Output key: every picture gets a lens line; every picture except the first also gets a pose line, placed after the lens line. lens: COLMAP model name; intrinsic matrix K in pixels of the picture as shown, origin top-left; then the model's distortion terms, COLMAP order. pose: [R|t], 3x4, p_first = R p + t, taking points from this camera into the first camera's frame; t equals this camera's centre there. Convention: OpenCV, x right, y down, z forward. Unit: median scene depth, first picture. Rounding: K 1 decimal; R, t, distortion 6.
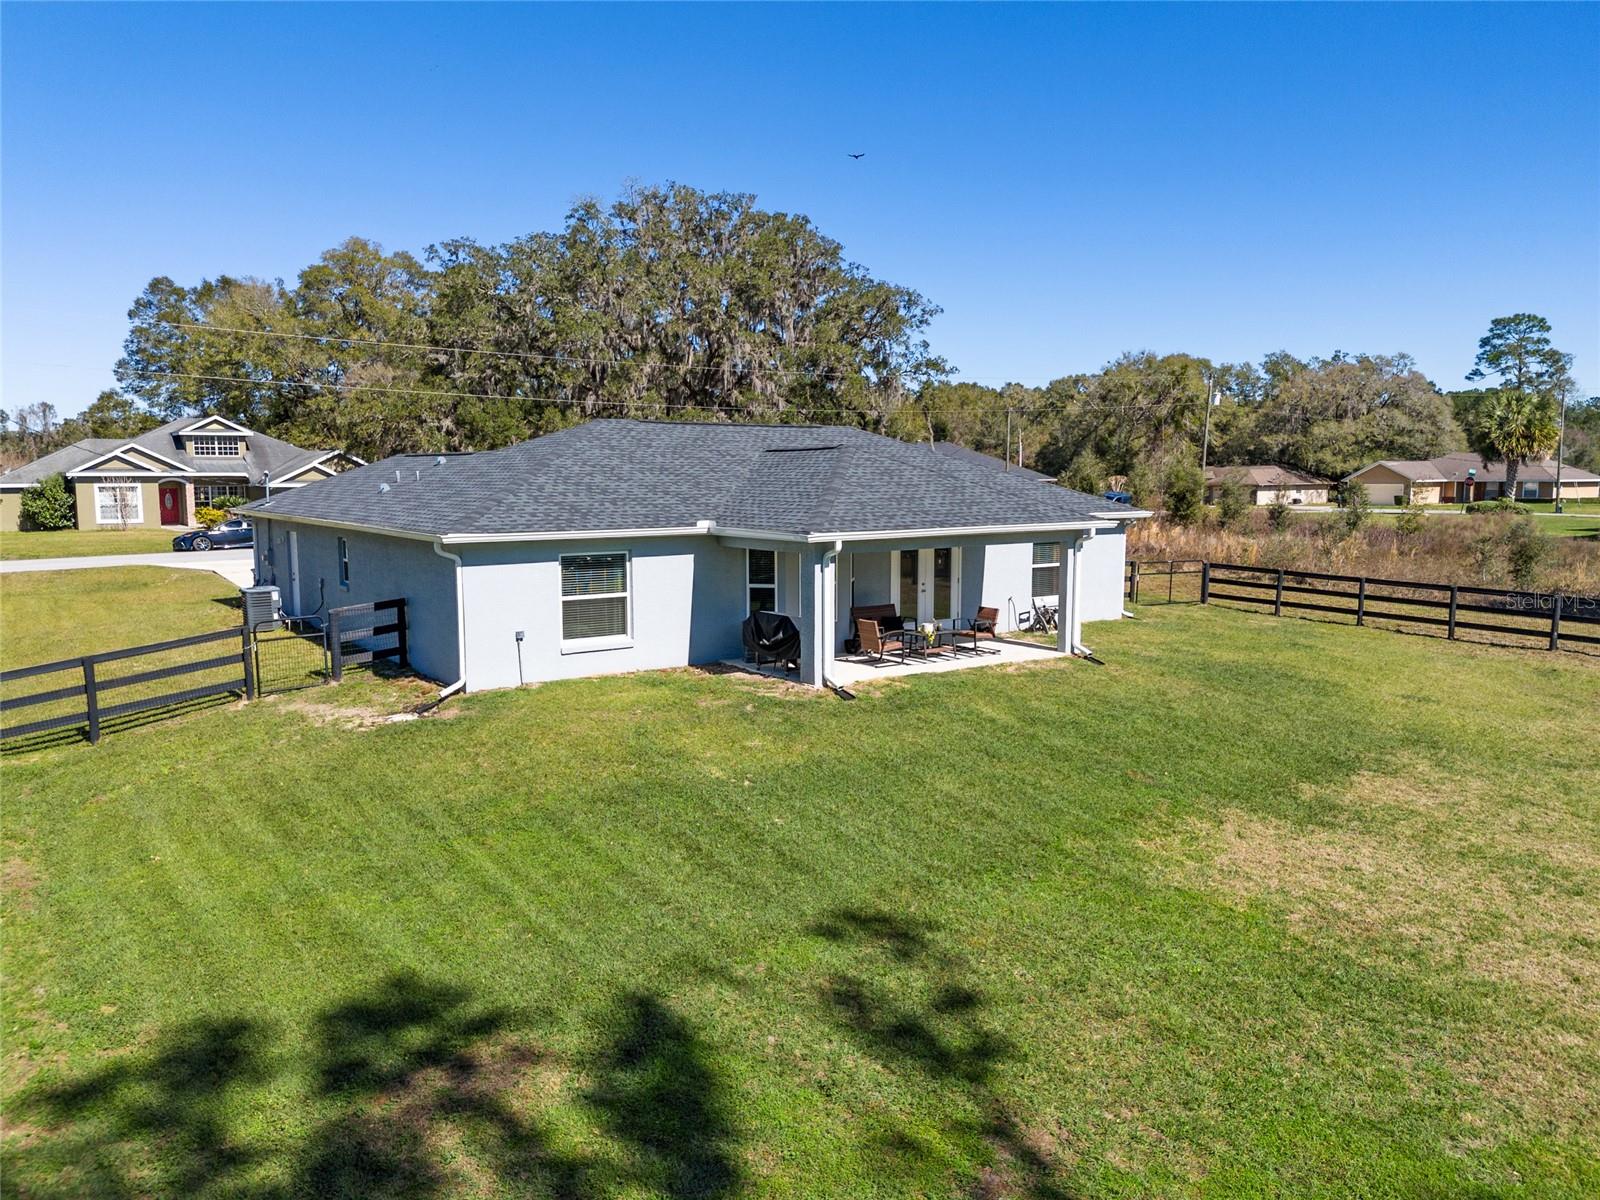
lens RADIAL K [[1091.7, 0, 800.0], [0, 1091.7, 600.0], [0, 0, 1]] dist [0.003444, 0.000896]
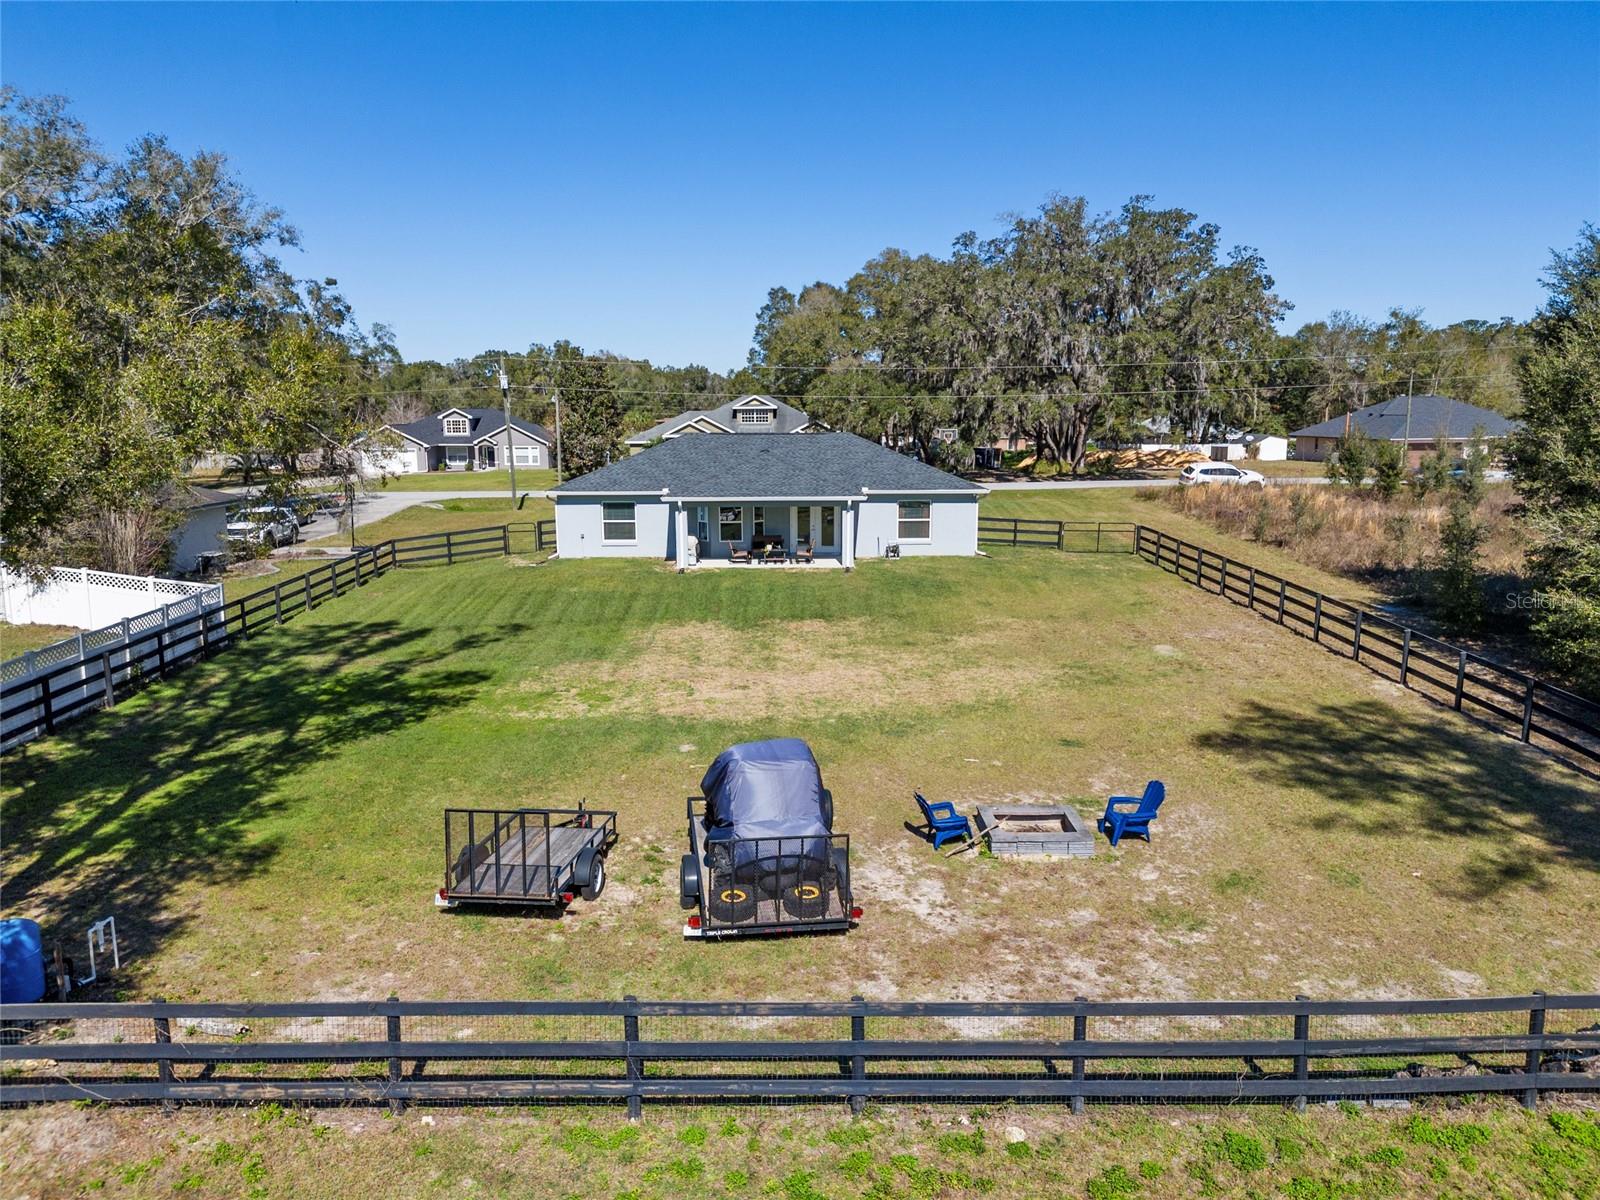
lens RADIAL K [[1091.7, 0, 800.0], [0, 1091.7, 600.0], [0, 0, 1]] dist [0.003444, 0.000896]
pose [[0.800215, 0.093175, -0.592431, 1.100676], [-0.057481, 0.995225, 0.078884, -0.030869], [0.596952, -0.029070, 0.801750, -0.430277]]
